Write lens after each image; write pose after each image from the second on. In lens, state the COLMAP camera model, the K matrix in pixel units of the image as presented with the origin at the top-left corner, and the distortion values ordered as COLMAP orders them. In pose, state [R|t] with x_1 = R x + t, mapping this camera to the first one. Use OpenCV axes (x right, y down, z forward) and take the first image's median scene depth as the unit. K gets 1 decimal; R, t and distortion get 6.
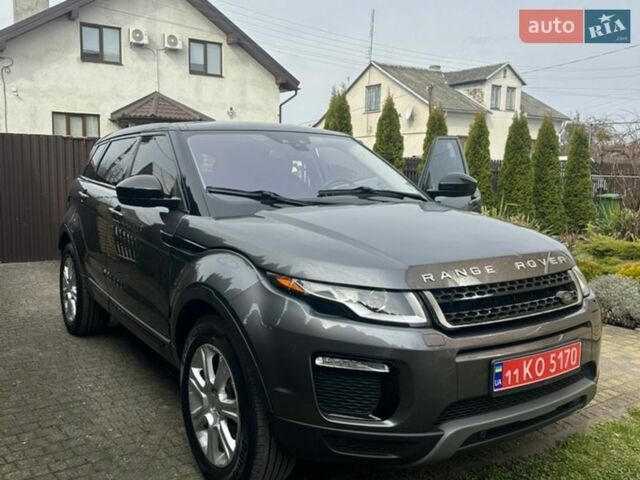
lens RADIAL K [[594.4, 0, 320.0], [0, 594.4, 240.0], [0, 0, 1]] dist [0.124456, -0.226911]
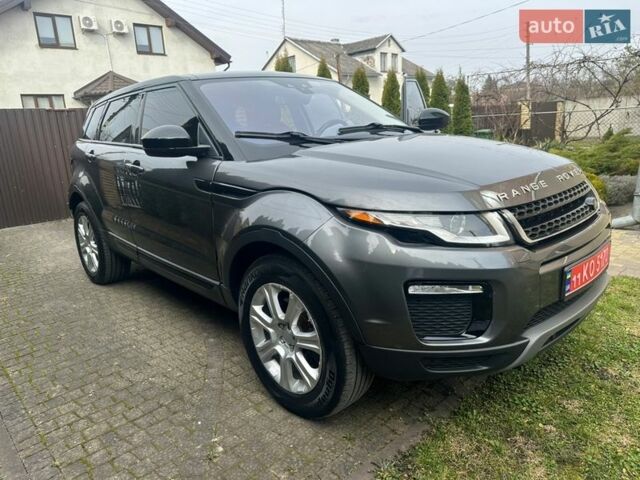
lens RADIAL K [[447.6, 0, 320.0], [0, 447.6, 240.0], [0, 0, 1]] dist [0.054772, -0.072242]
pose [[0.984718, -0.106824, 0.137549, -0.168300], [0.088721, 0.987321, 0.131625, 0.004957], [-0.149866, -0.117410, 0.981710, 0.196291]]
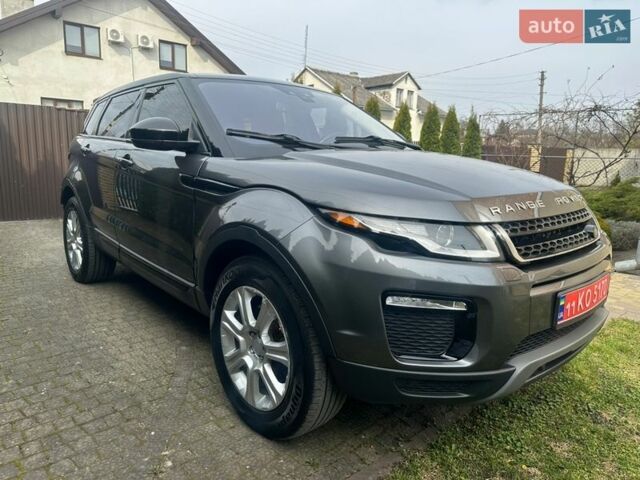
lens RADIAL K [[448.7, 0, 325.0], [0, 448.7, 235.4], [0, 0, 1]] dist [0.028385, -0.034354]
pose [[0.990038, -0.013361, 0.140168, -0.132979], [0.004893, 0.998151, 0.060582, 0.040546], [-0.140719, -0.059293, 0.988273, 0.226954]]
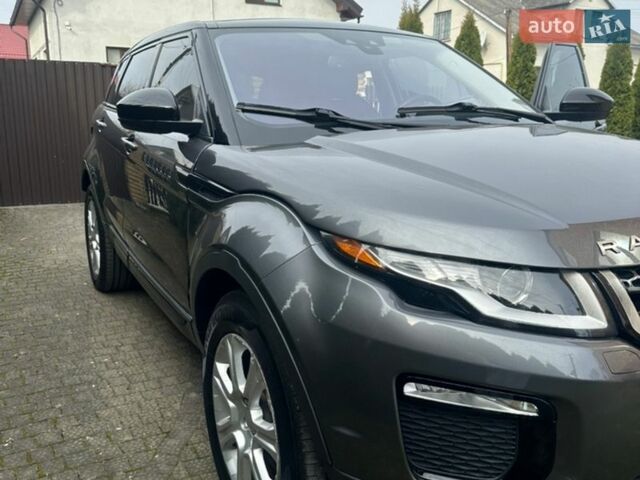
lens RADIAL K [[594.4, 0, 320.0], [0, 594.4, 240.0], [0, 0, 1]] dist [0.124456, -0.226911]
pose [[0.995062, 0.013586, -0.098318, -0.022345], [-0.003945, 0.995218, 0.097602, 0.001692], [0.099173, -0.096732, 0.990357, 0.290368]]
